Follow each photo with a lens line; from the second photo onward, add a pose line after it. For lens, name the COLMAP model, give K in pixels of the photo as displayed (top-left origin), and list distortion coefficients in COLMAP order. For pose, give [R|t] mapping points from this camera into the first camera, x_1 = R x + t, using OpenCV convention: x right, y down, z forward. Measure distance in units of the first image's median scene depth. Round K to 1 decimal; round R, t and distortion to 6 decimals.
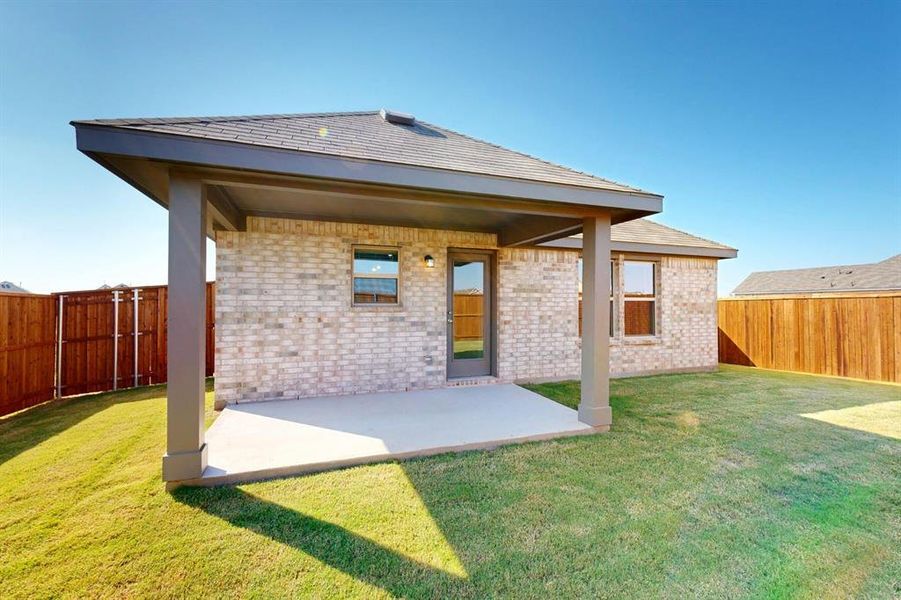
lens RADIAL K [[394.4, 0, 446.8], [0, 394.4, 302.8], [0, 0, 1]] dist [-0.000864, 0.000840]
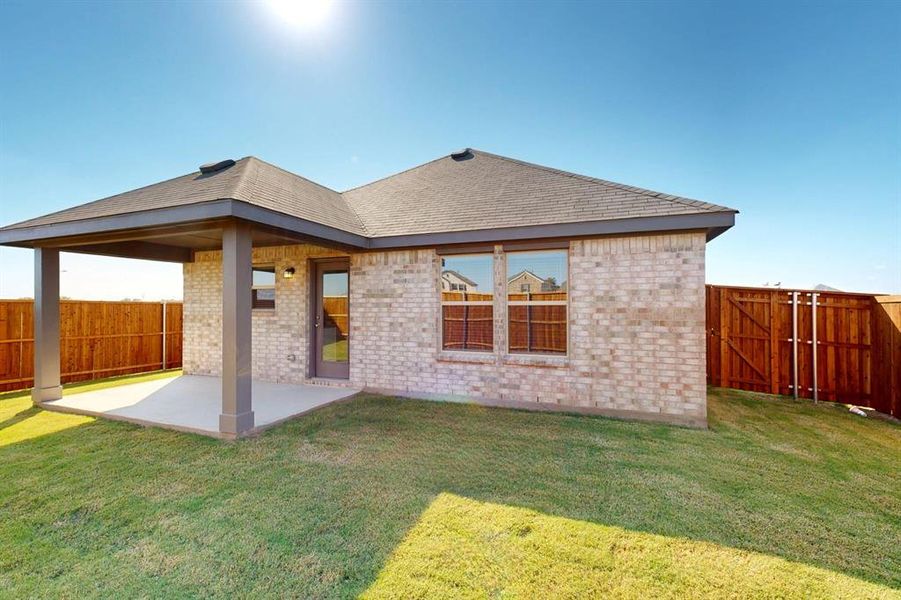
lens RADIAL K [[394.4, 0, 446.4], [0, 394.4, 299.2], [0, 0, 1]] dist [-0.000864, 0.000840]
pose [[0.748171, -0.012102, -0.663396, 0.956271], [0.007565, 0.999924, -0.009709, -0.011965], [0.663463, 0.002246, 0.748205, 0.392200]]
